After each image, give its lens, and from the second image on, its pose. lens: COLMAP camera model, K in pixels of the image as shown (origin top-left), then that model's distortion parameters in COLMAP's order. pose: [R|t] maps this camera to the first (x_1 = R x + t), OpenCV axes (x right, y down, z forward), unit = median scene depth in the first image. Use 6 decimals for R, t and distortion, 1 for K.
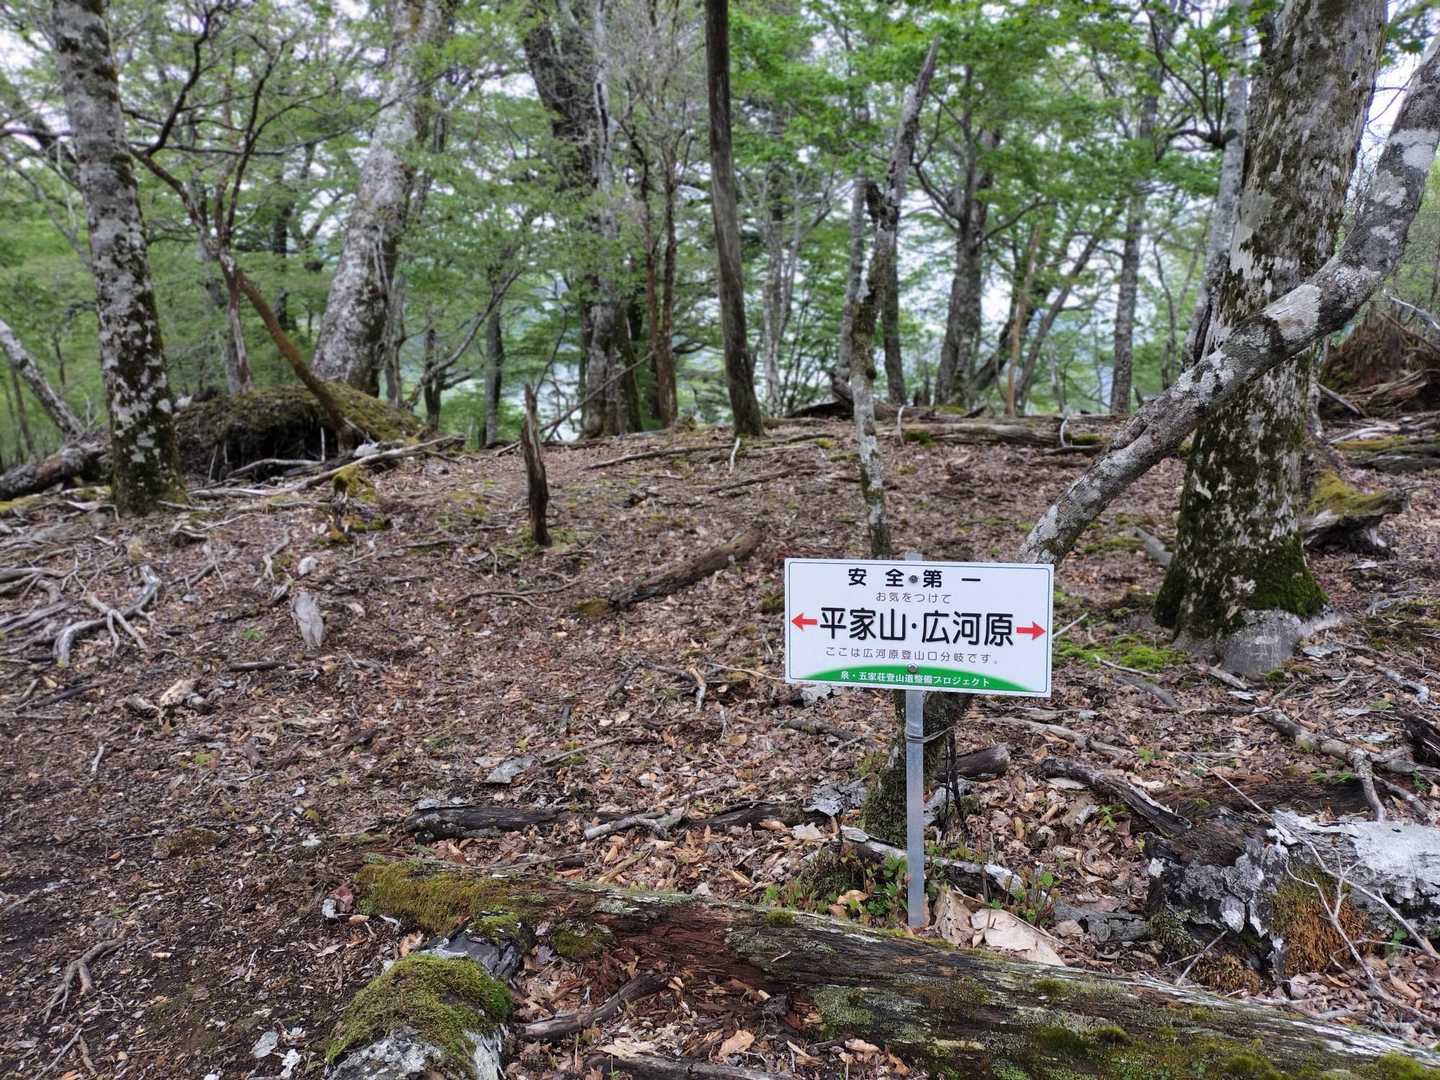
lens RADIAL K [[1071.1, 0, 719.1], [0, 1071.1, 543.9], [0, 0, 1]] dist [-0.004006, 0.000910]
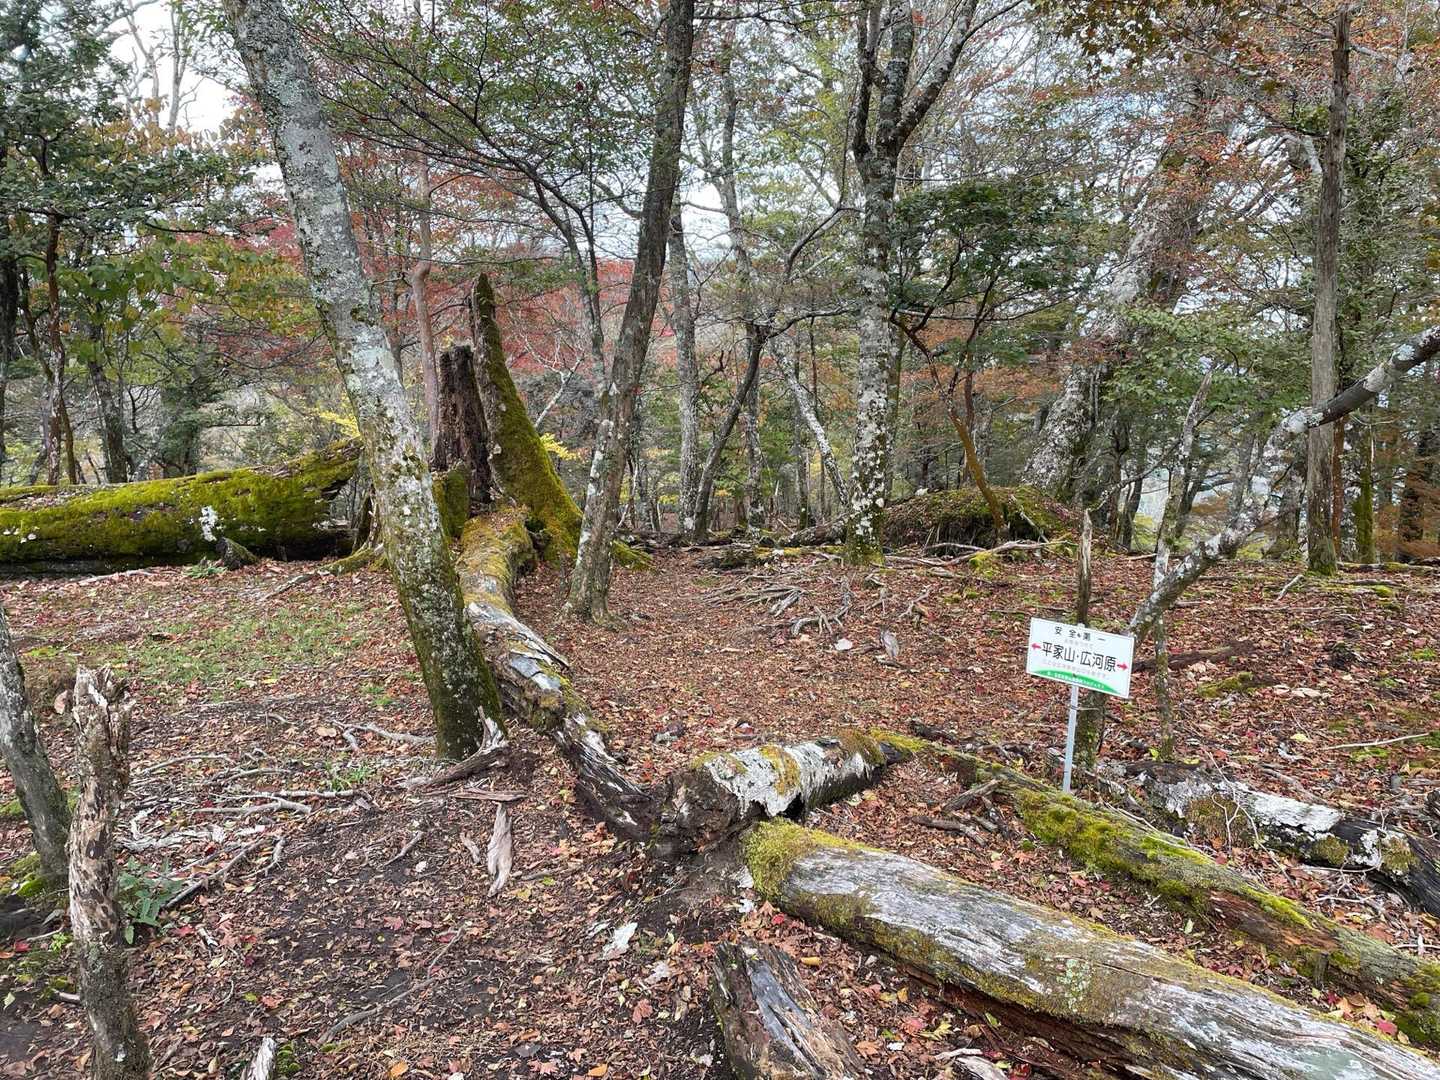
lens RADIAL K [[1071.1, 0, 719.7], [0, 1071.1, 540.0], [0, 0, 1]] dist [-0.004006, 0.000910]
pose [[0.769147, 0.125334, -0.626661, 0.331794], [-0.178038, 0.983783, -0.021759, 0.006236], [0.613771, 0.128305, 0.778988, -0.424441]]
